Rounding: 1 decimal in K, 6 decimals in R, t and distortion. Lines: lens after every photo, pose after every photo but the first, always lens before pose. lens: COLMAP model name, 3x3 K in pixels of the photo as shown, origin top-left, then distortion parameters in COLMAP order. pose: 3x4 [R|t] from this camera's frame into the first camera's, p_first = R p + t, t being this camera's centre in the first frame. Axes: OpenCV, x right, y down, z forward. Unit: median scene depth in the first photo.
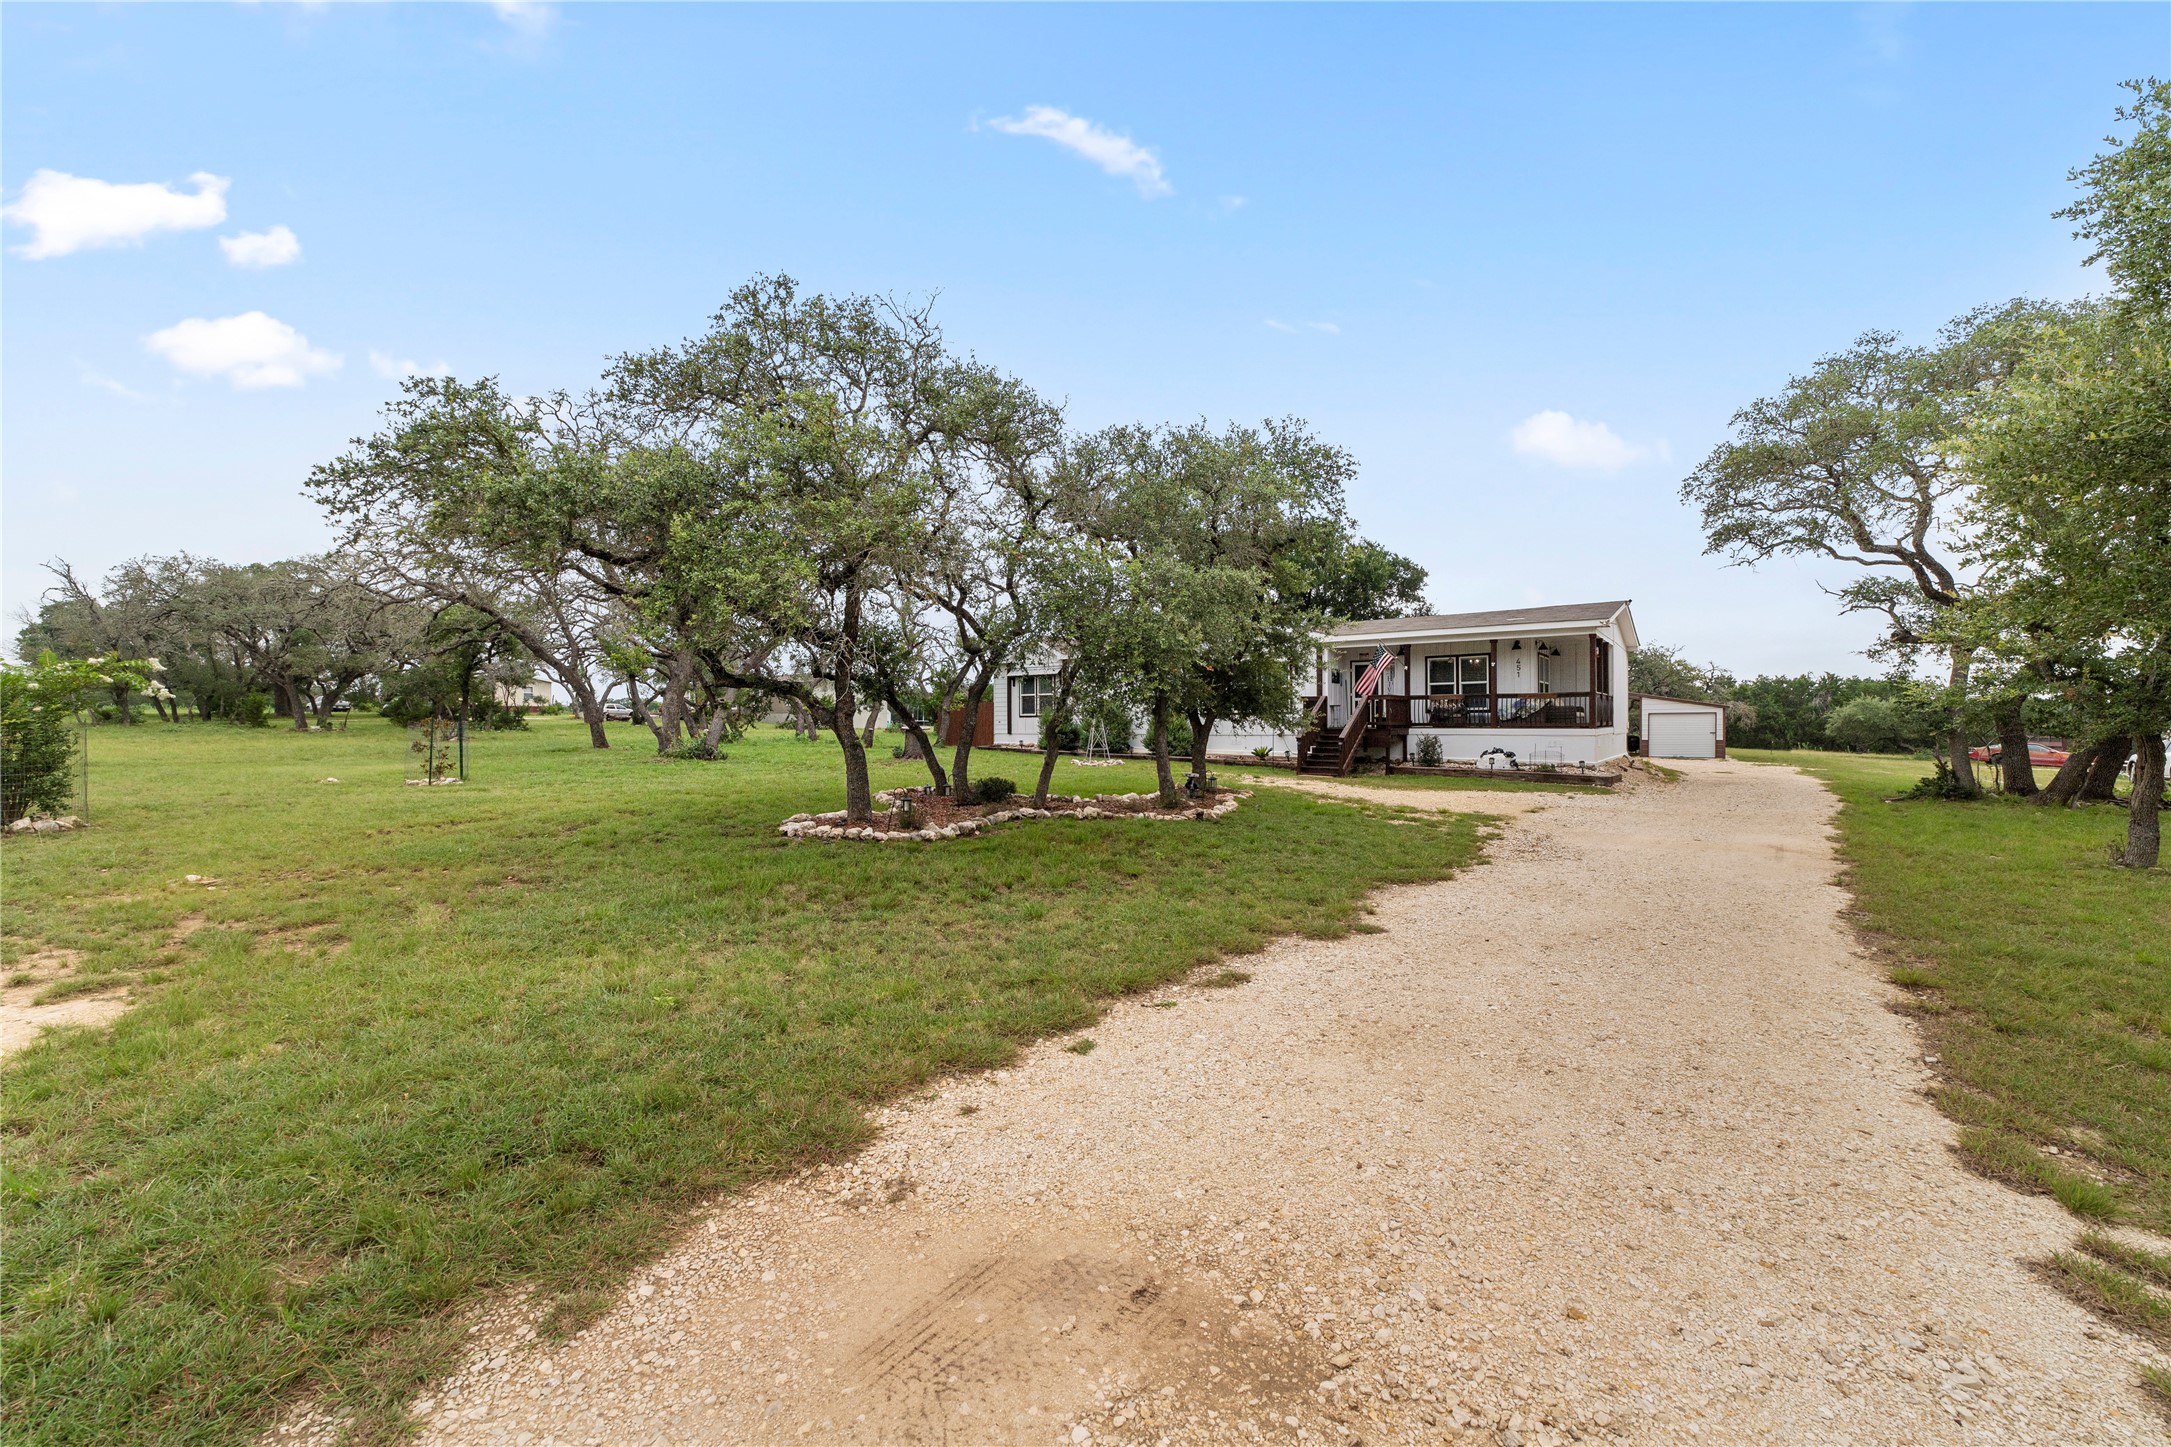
lens RADIAL K [[850.7, 0, 1087.6], [0, 850.7, 711.5], [0, 0, 1]] dist [-0.002093, 0.001185]
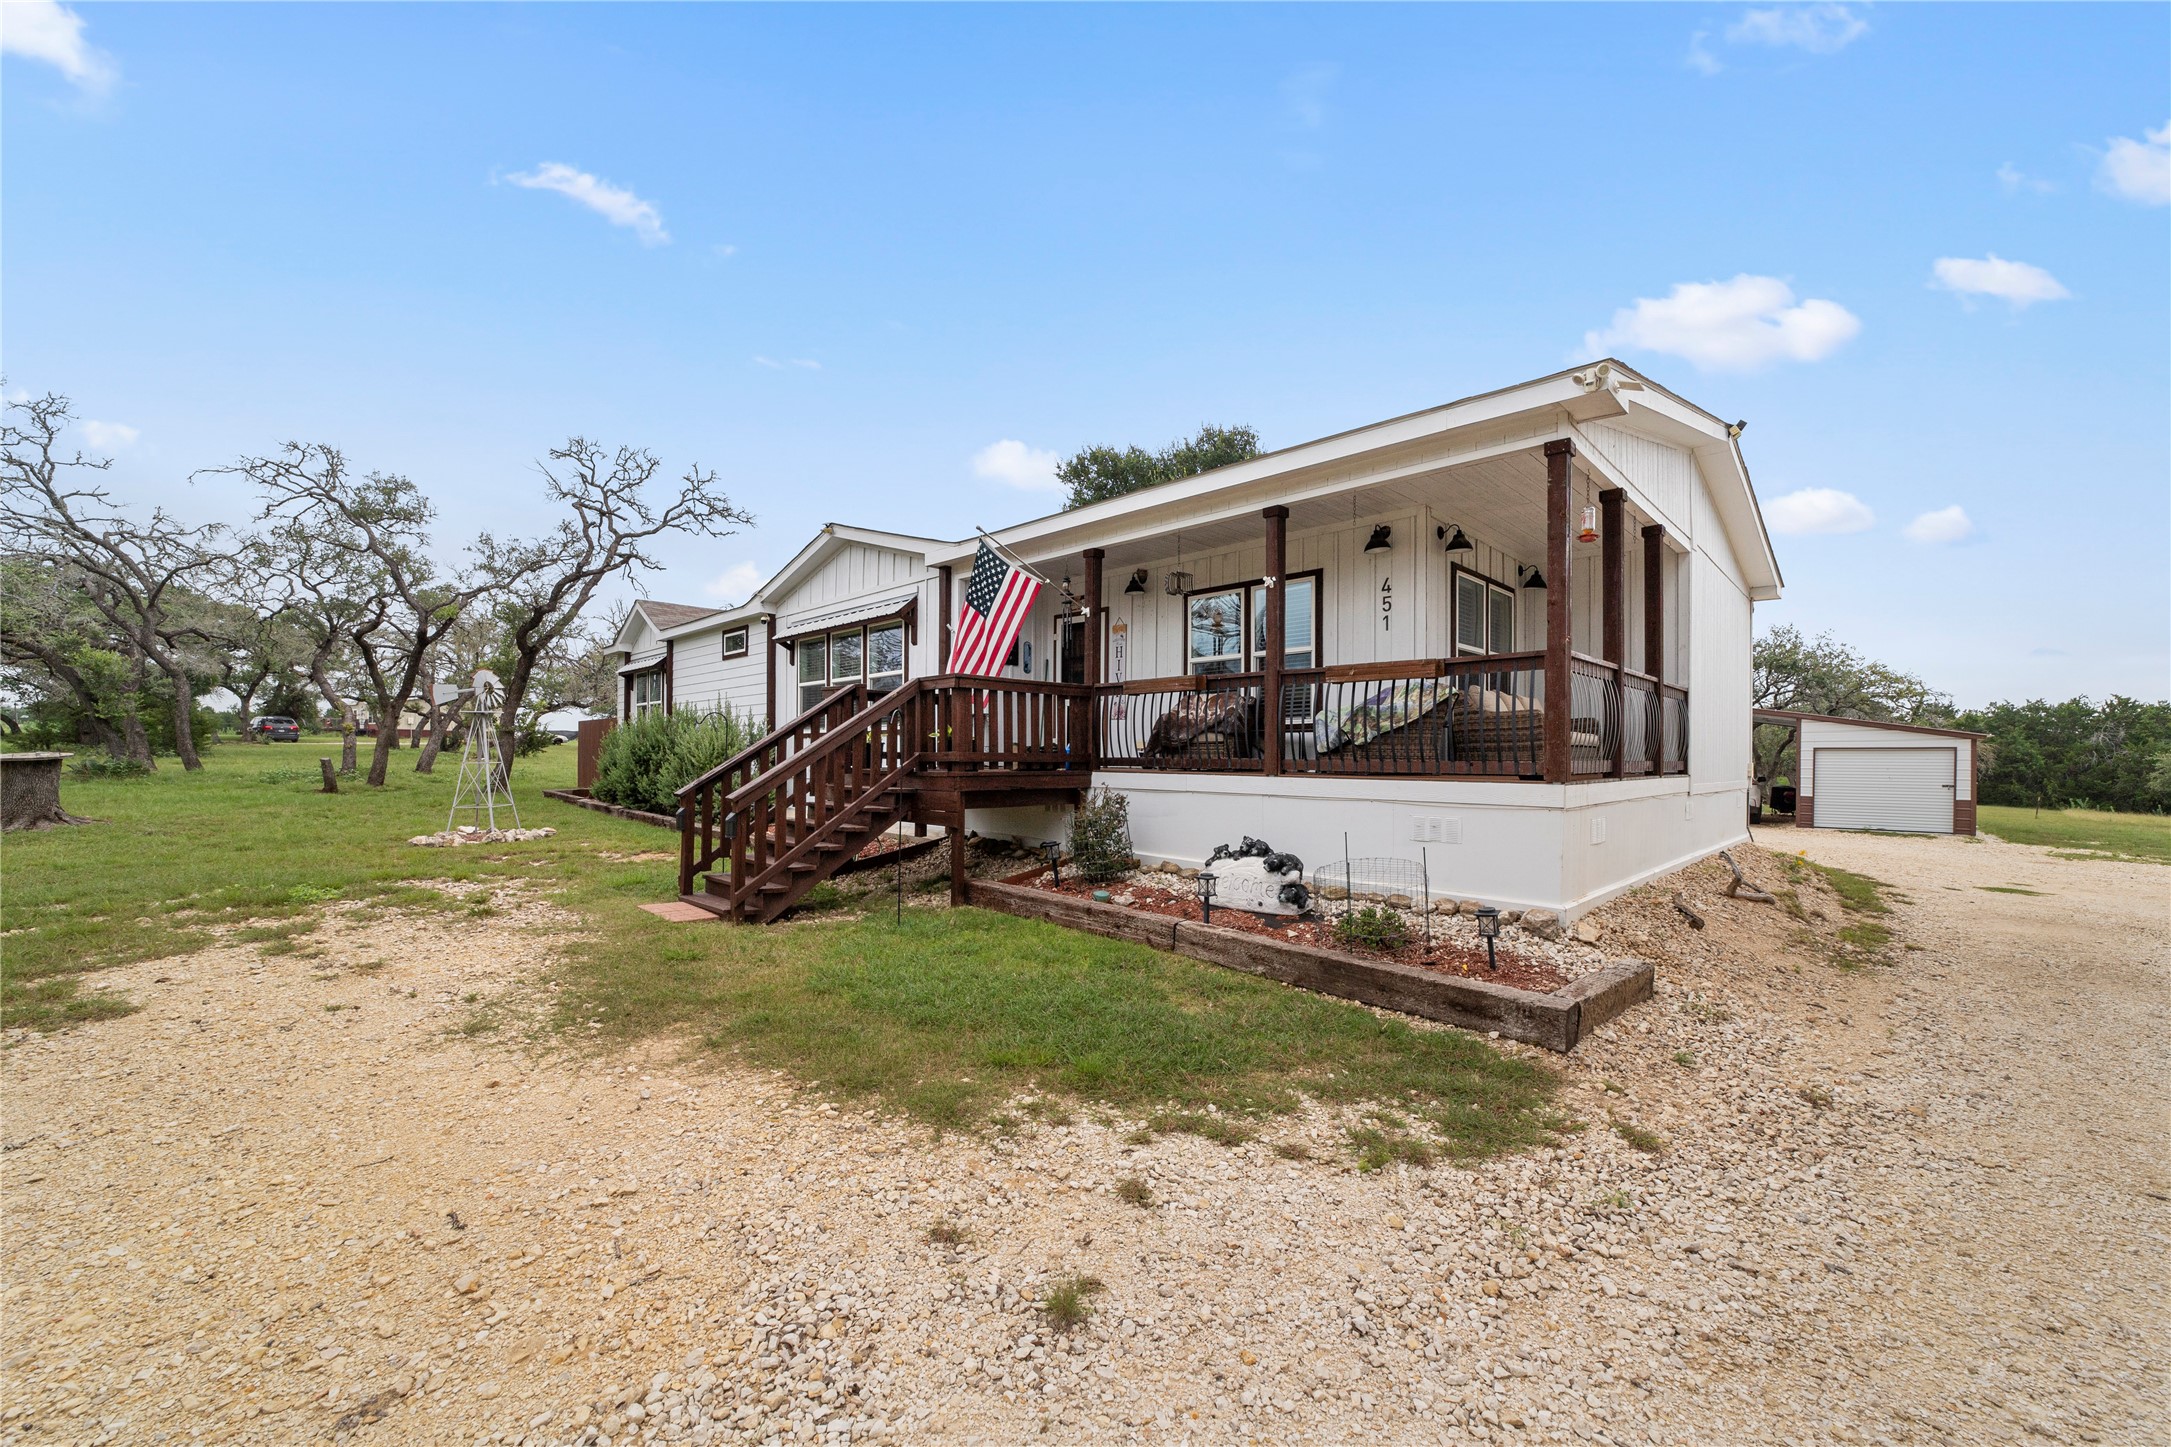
lens RADIAL K [[850.7, 0, 1080.8], [0, 850.7, 739.3], [0, 0, 1]] dist [-0.002093, 0.001185]
pose [[0.990546, 0.008212, -0.136938, 0.182966], [-0.009522, 0.999915, -0.008907, 0.004004], [0.136854, 0.010127, 0.990540, 0.269663]]
